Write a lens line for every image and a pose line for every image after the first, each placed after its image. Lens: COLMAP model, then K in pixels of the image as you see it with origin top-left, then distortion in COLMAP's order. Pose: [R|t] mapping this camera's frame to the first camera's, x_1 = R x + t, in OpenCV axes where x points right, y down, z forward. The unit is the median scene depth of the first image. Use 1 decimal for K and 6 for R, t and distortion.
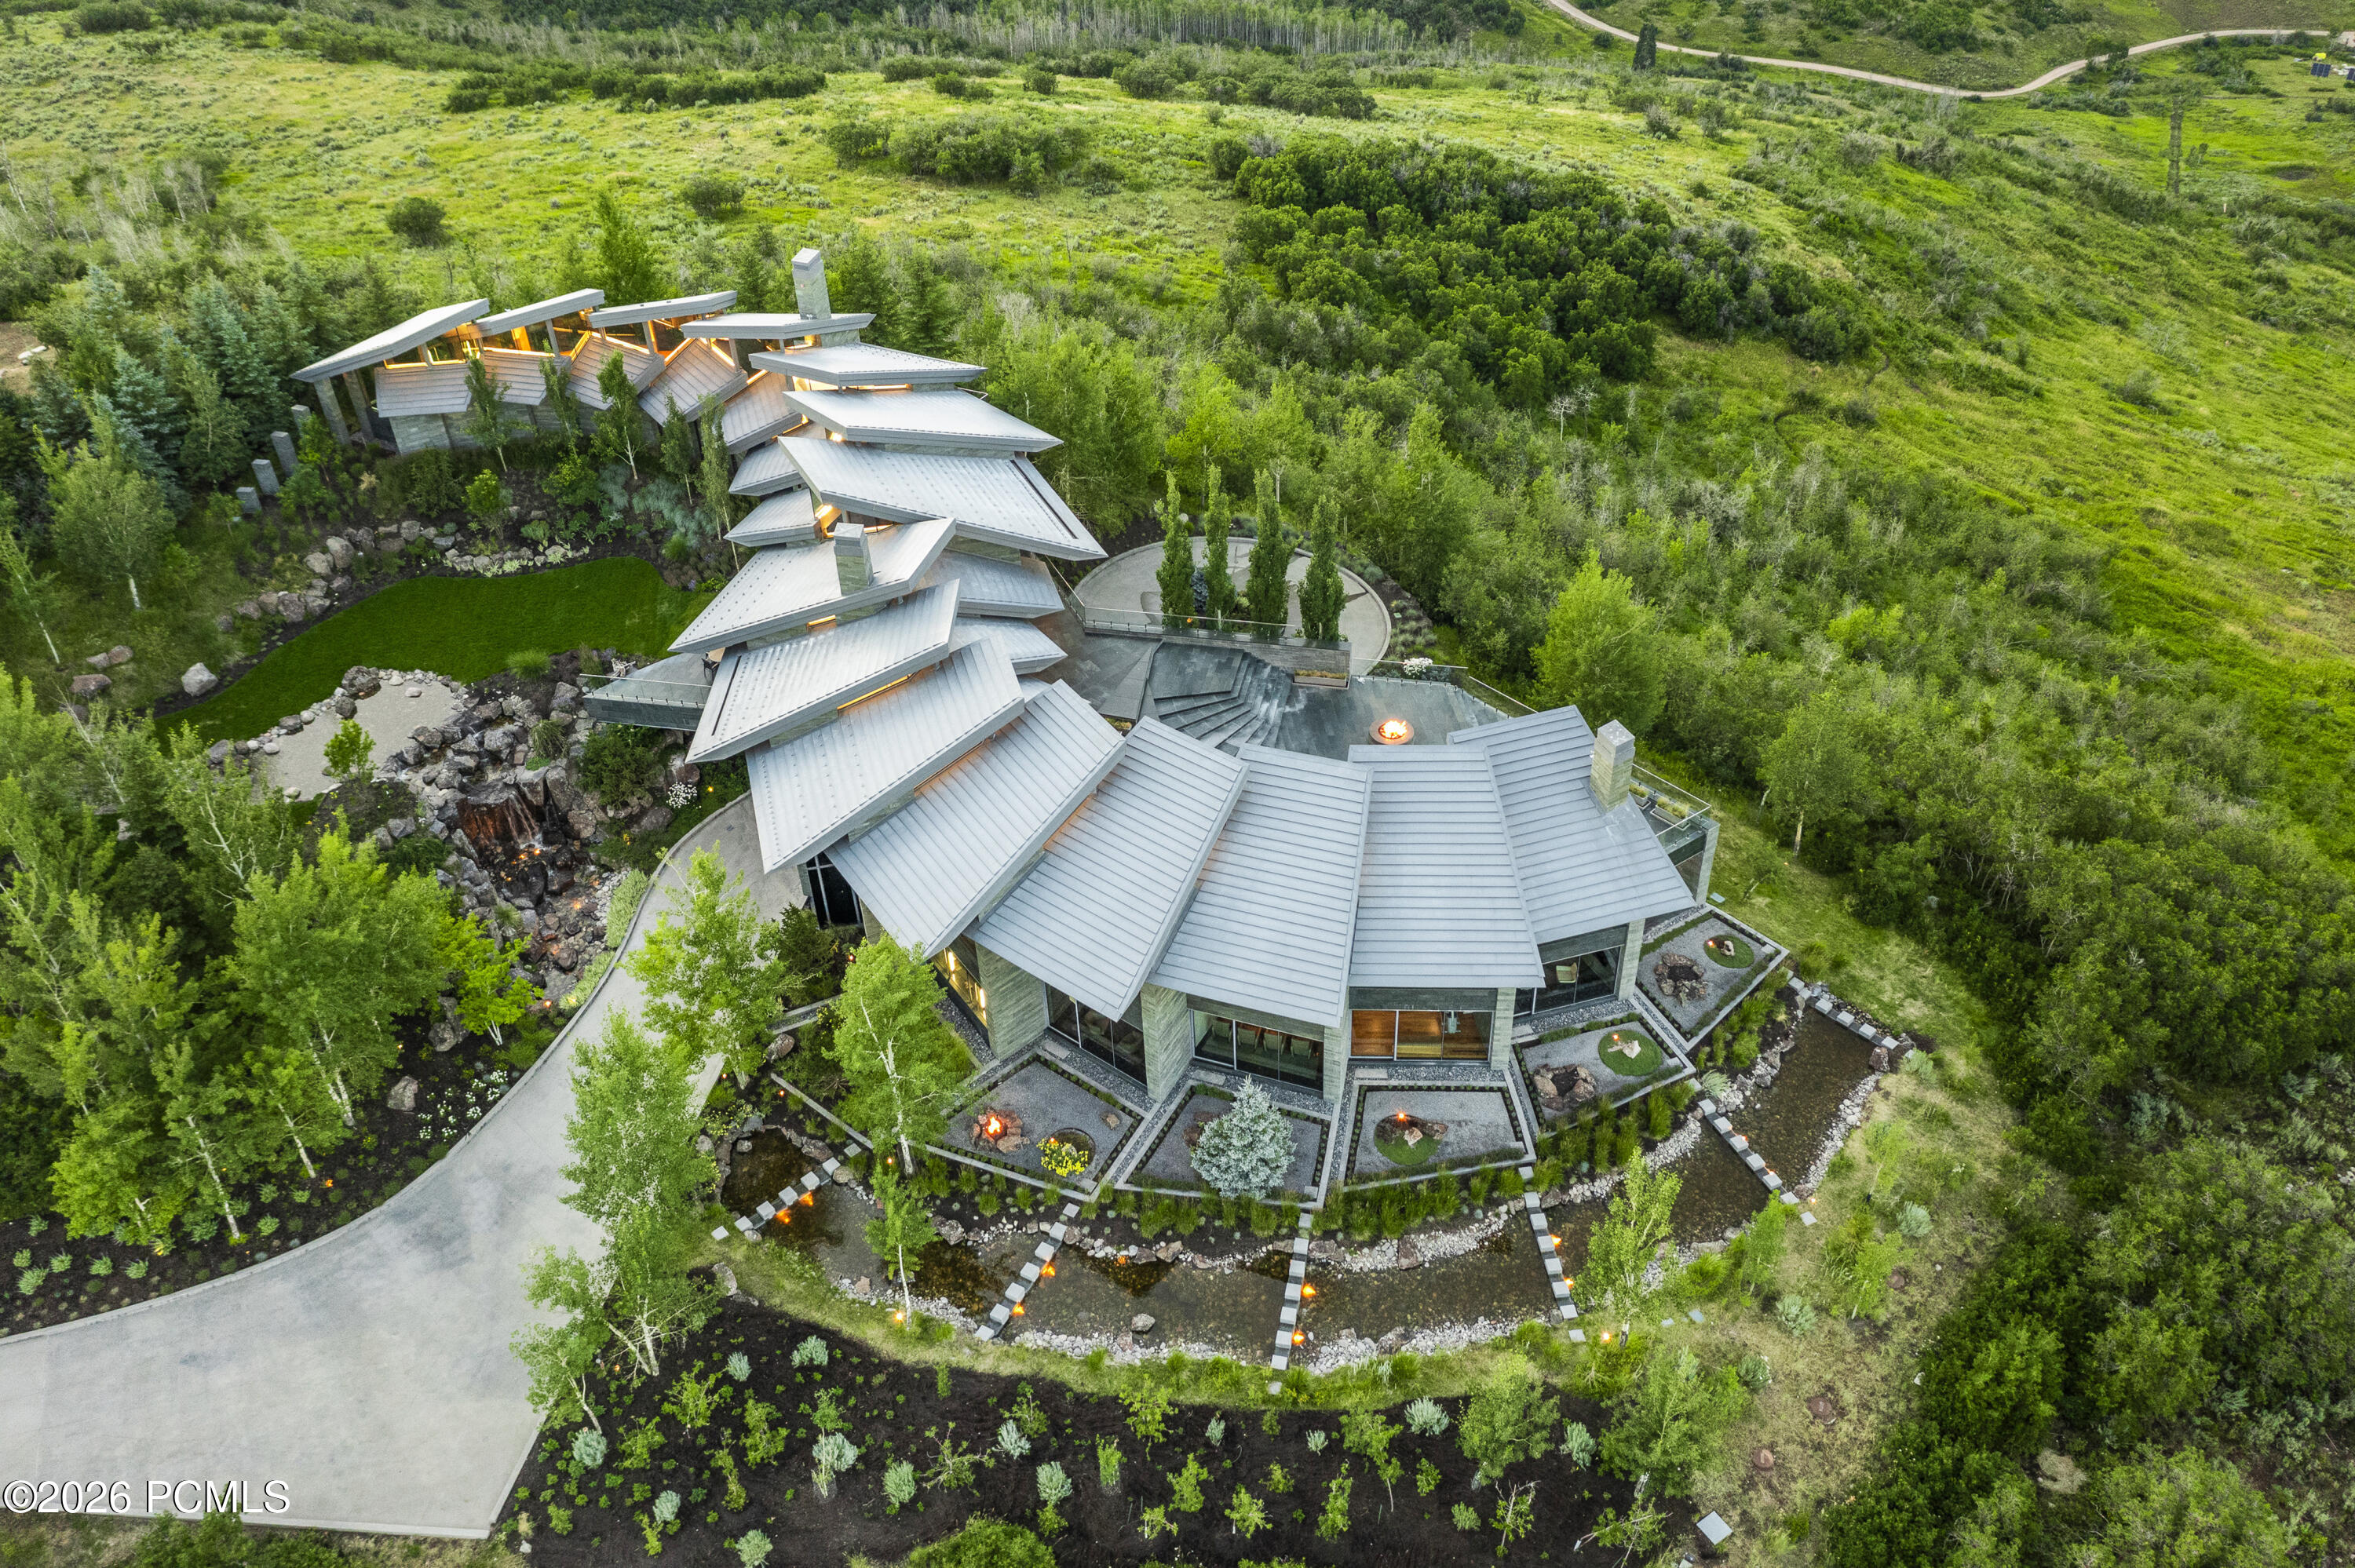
lens RADIAL K [[1969.4, 0, 1165.6], [0, 1969.4, 692.1], [0, 0, 1]] dist [0.005361, 0.003995]
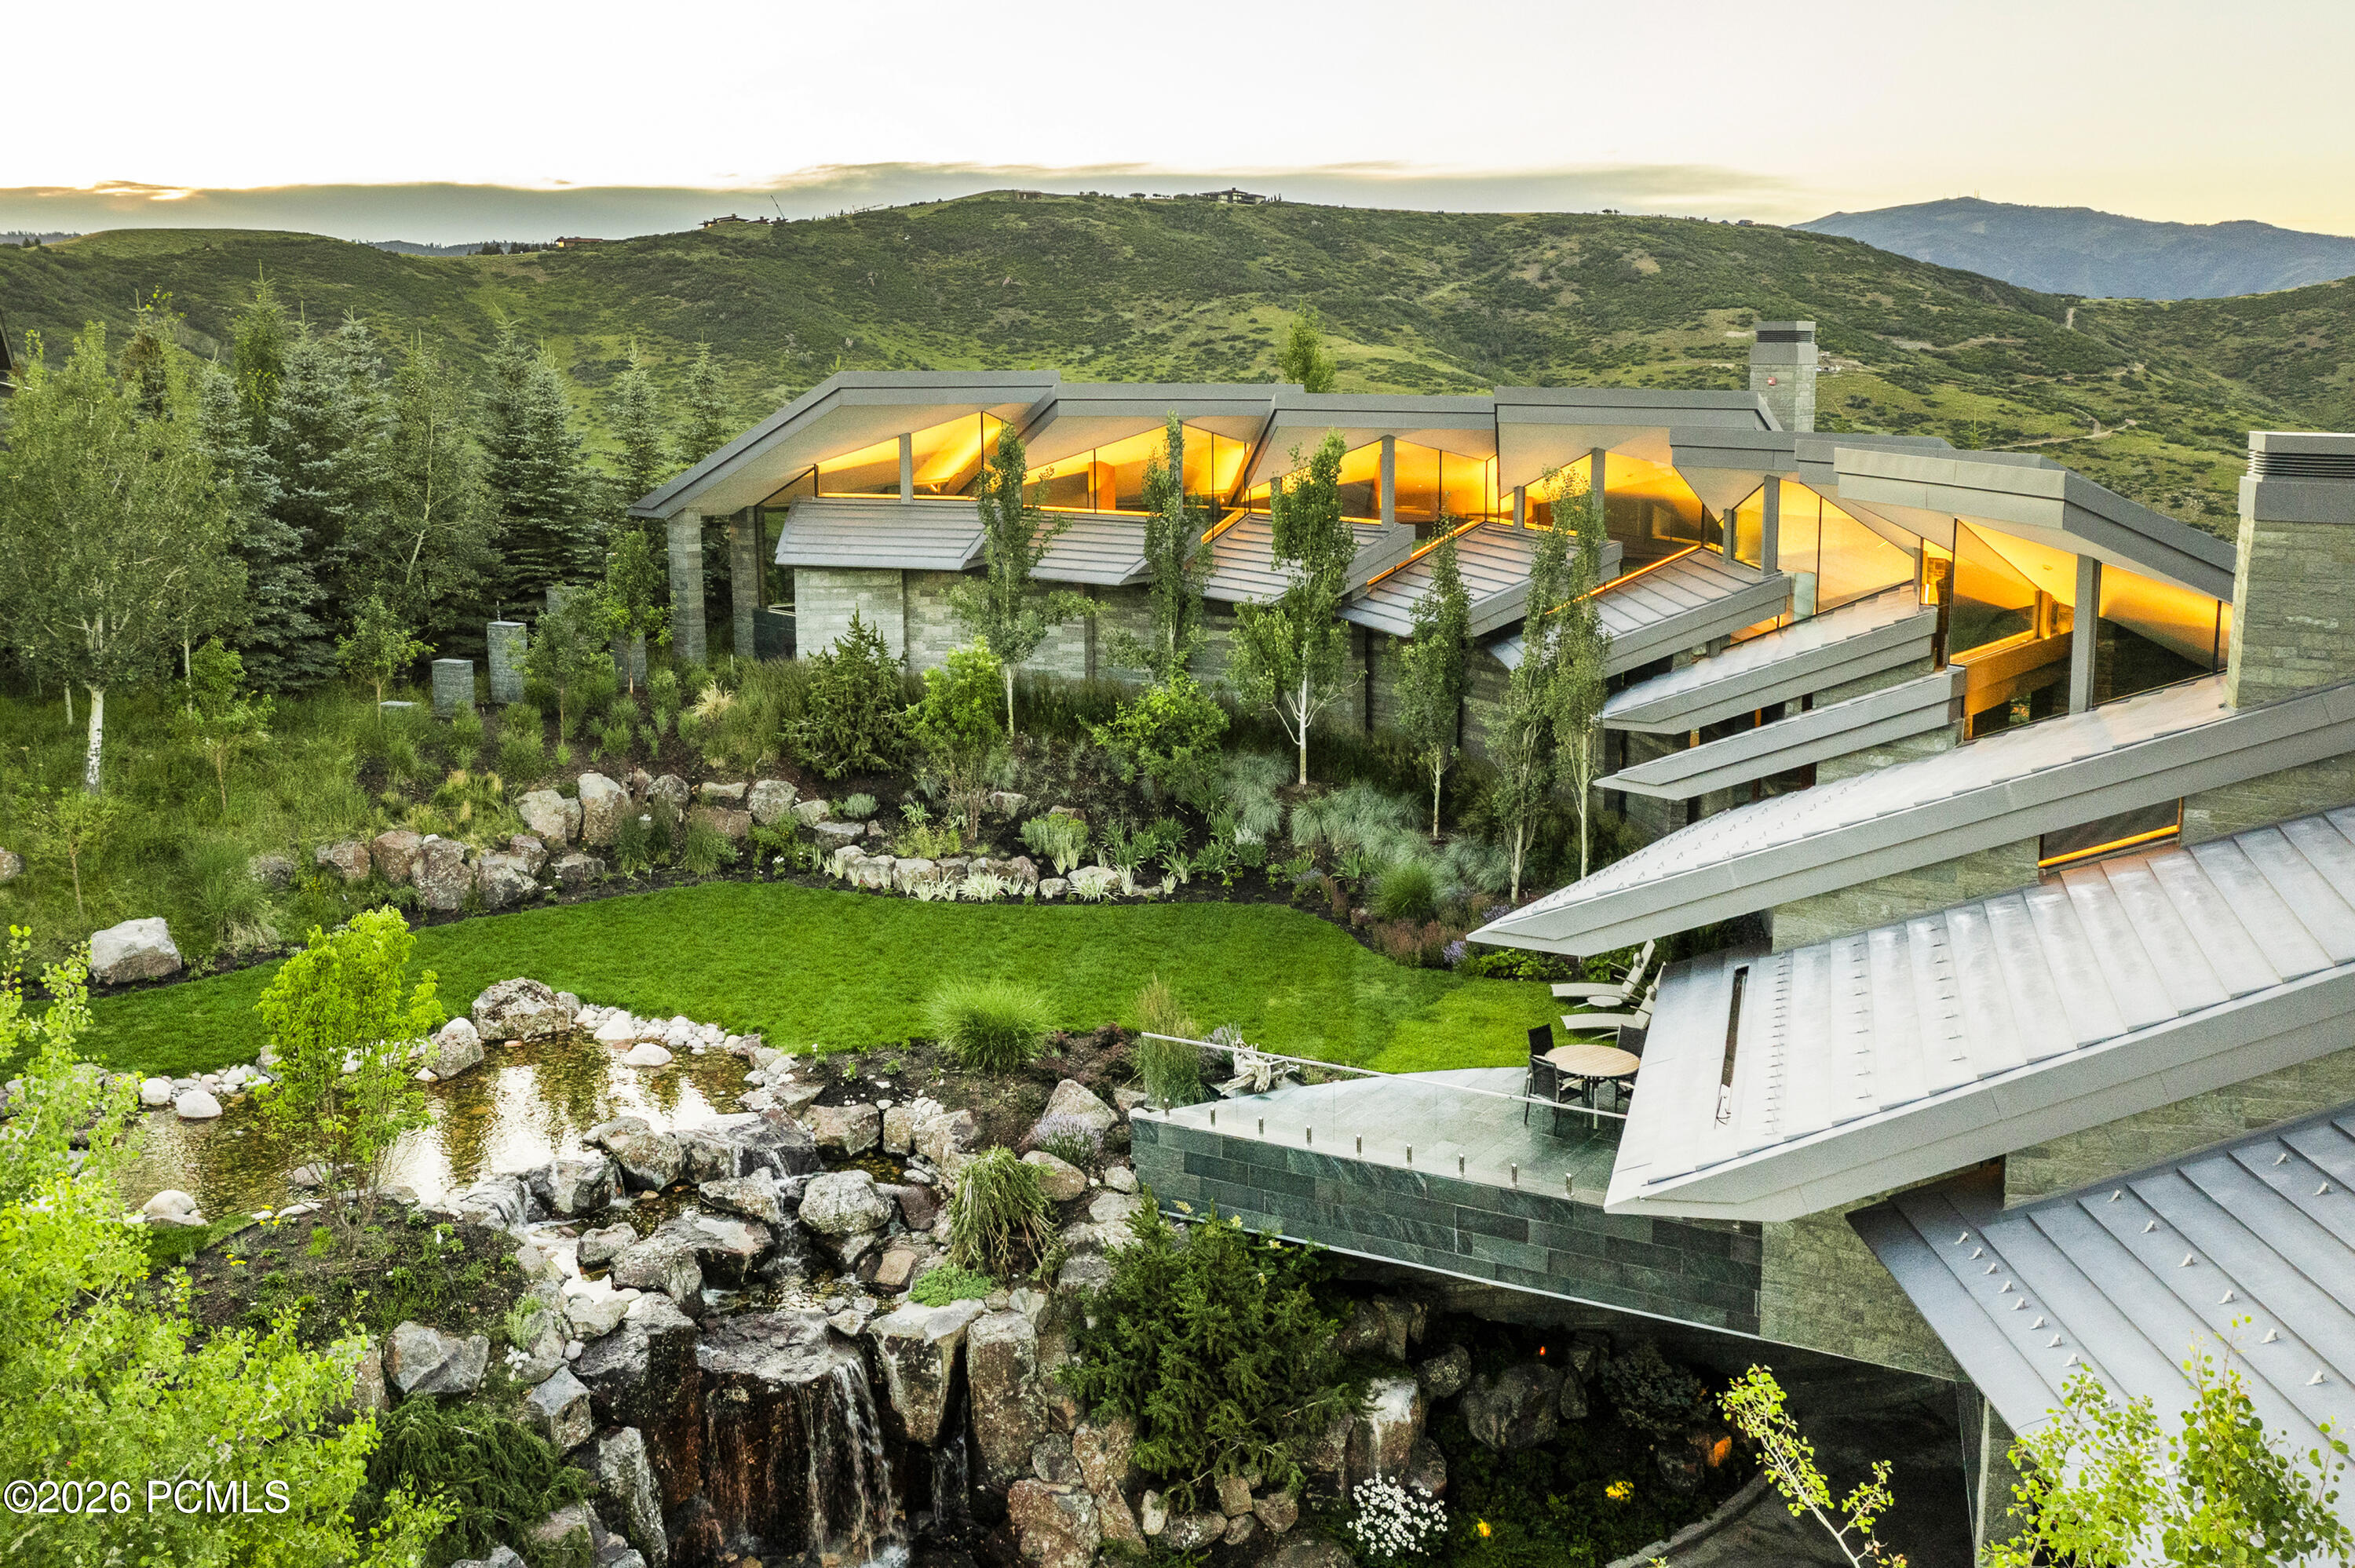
lens RADIAL K [[1948.8, 0, 1092.4], [0, 1948.8, 784.2], [0, 0, 1]] dist [-0.007851, -0.001583]
pose [[0.961137, 0.072116, -0.266486, -0.260415], [-0.191945, 0.868352, -0.457299, 0.114504], [0.198425, 0.490677, 0.848448, 0.829065]]
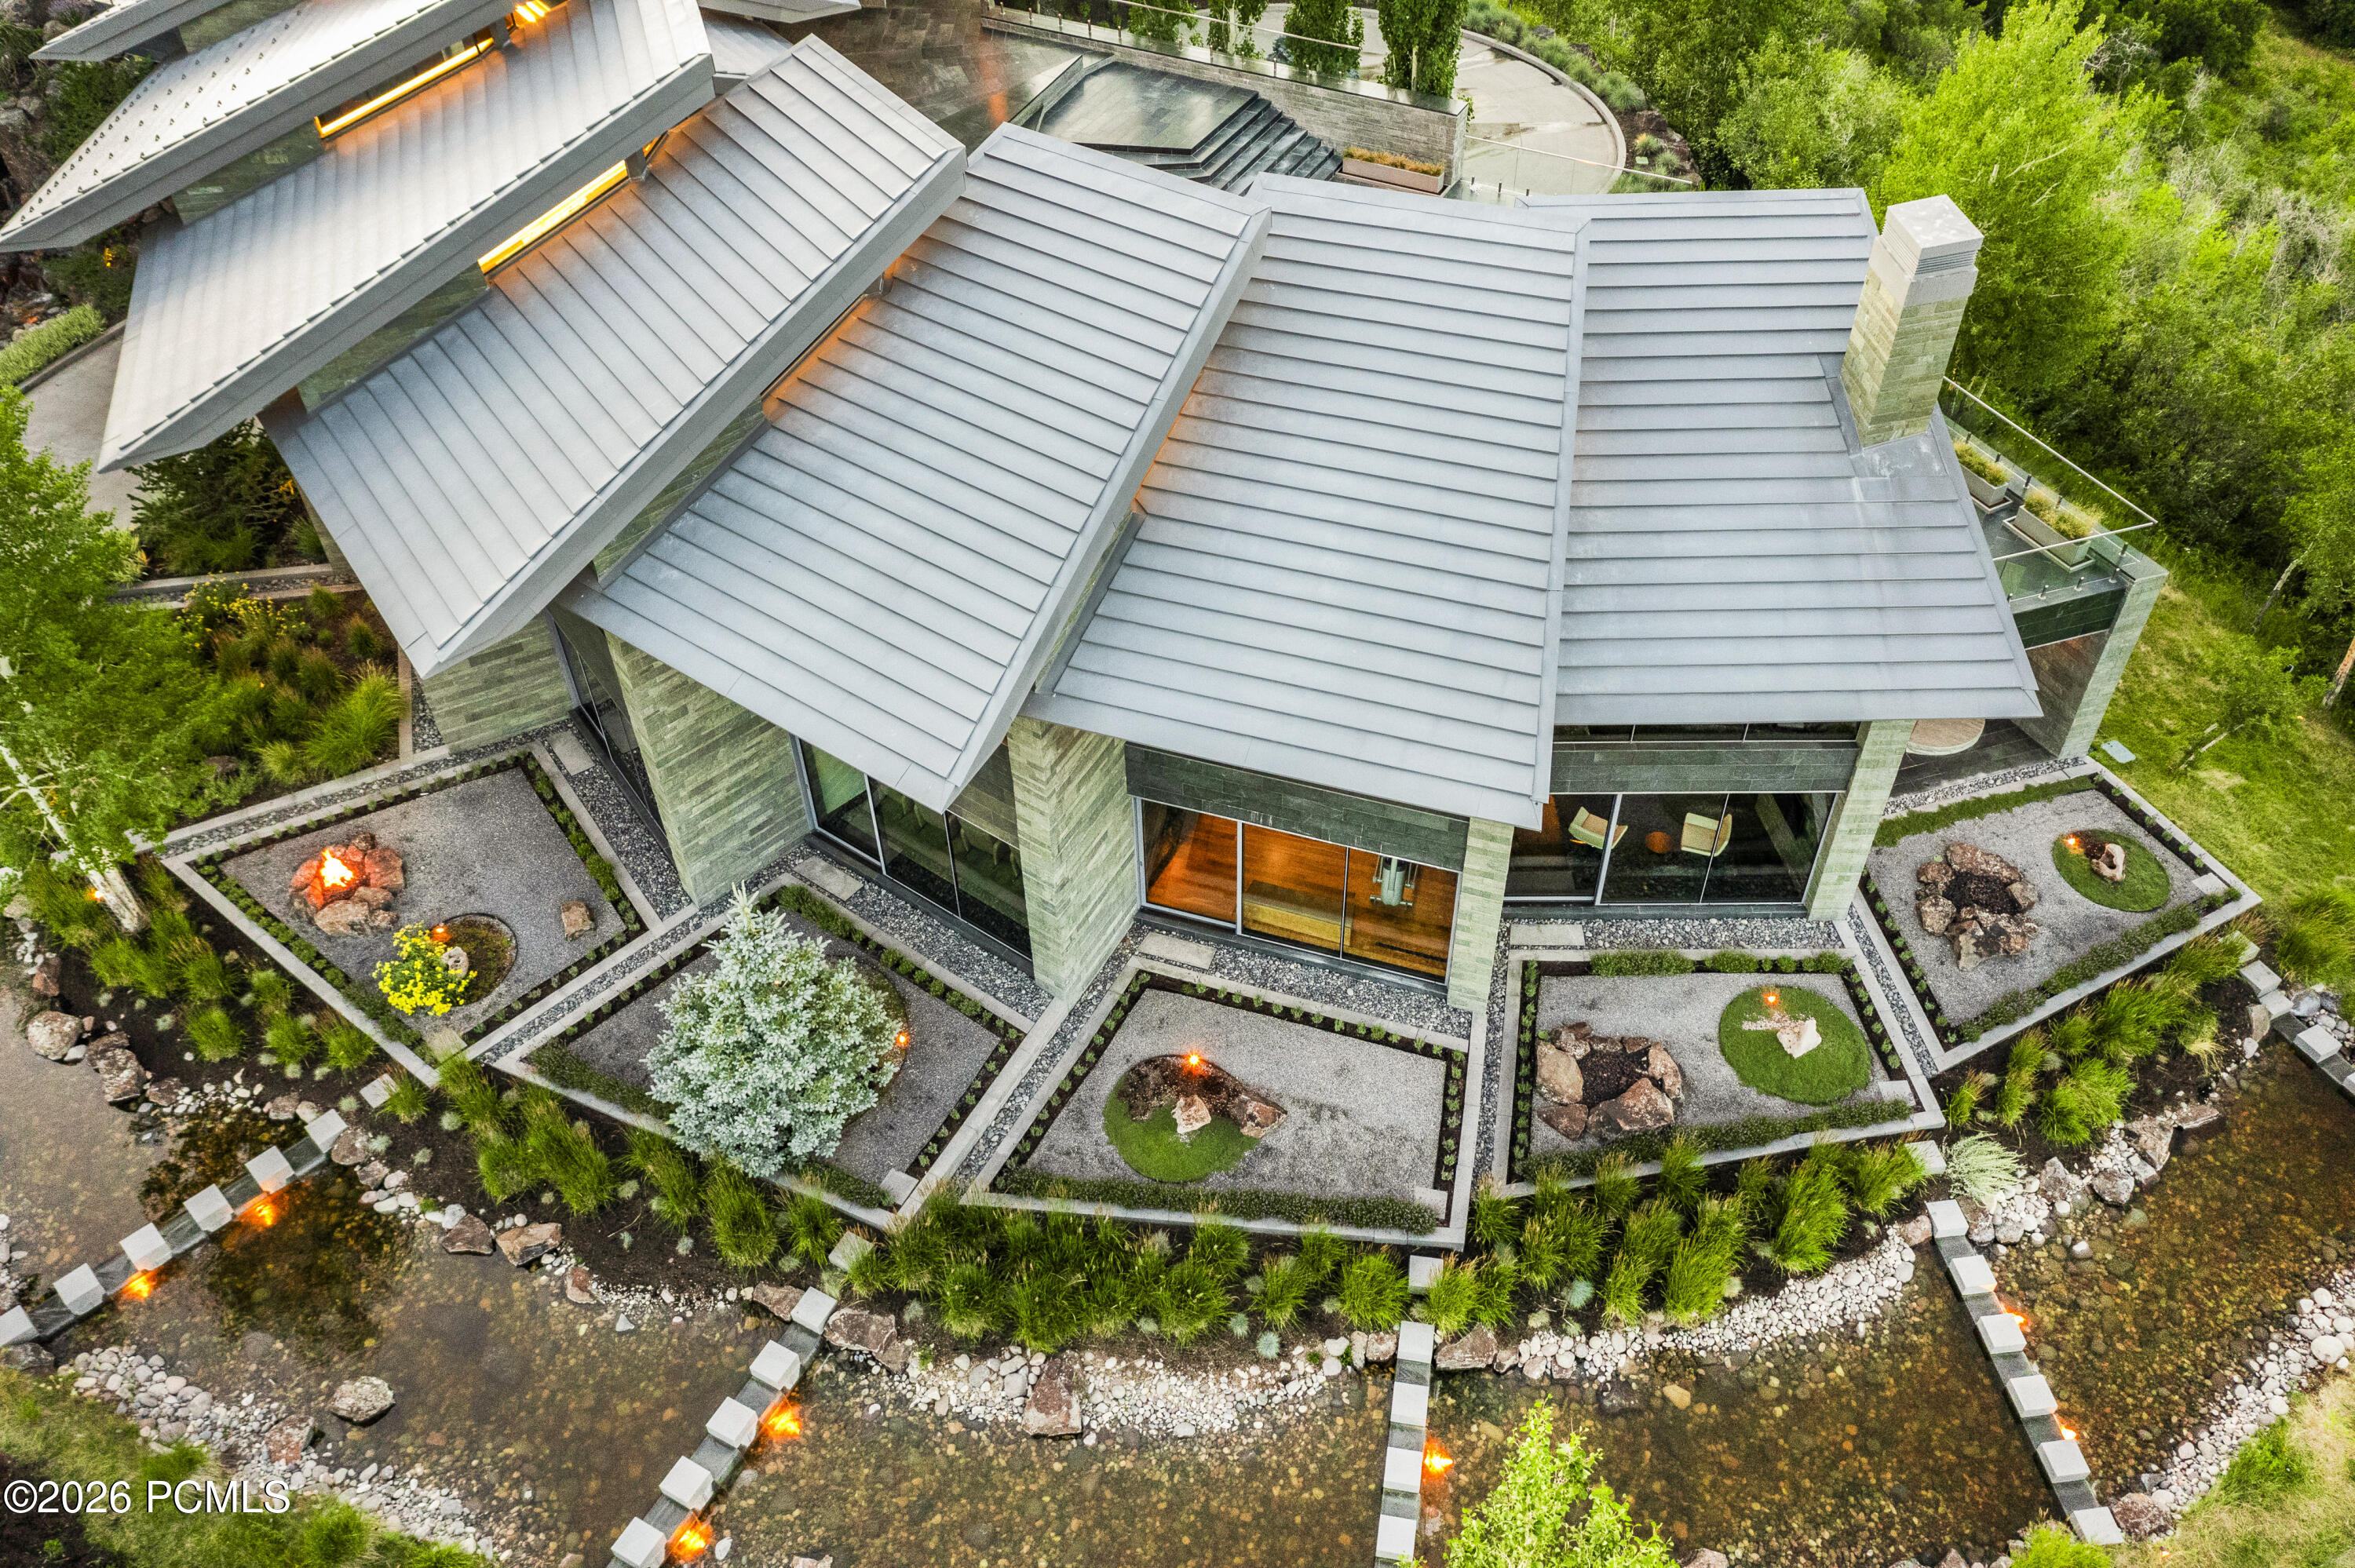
lens RADIAL K [[1917.5, 0, 1177.5], [0, 1917.5, 784.0], [0, 0, 1]] dist [0.004216, 0.000269]
pose [[0.958164, 0.208808, -0.195759, 0.177263], [-0.179373, 0.971042, 0.157808, 0.088268], [0.223042, -0.116091, 0.967871, 0.579105]]
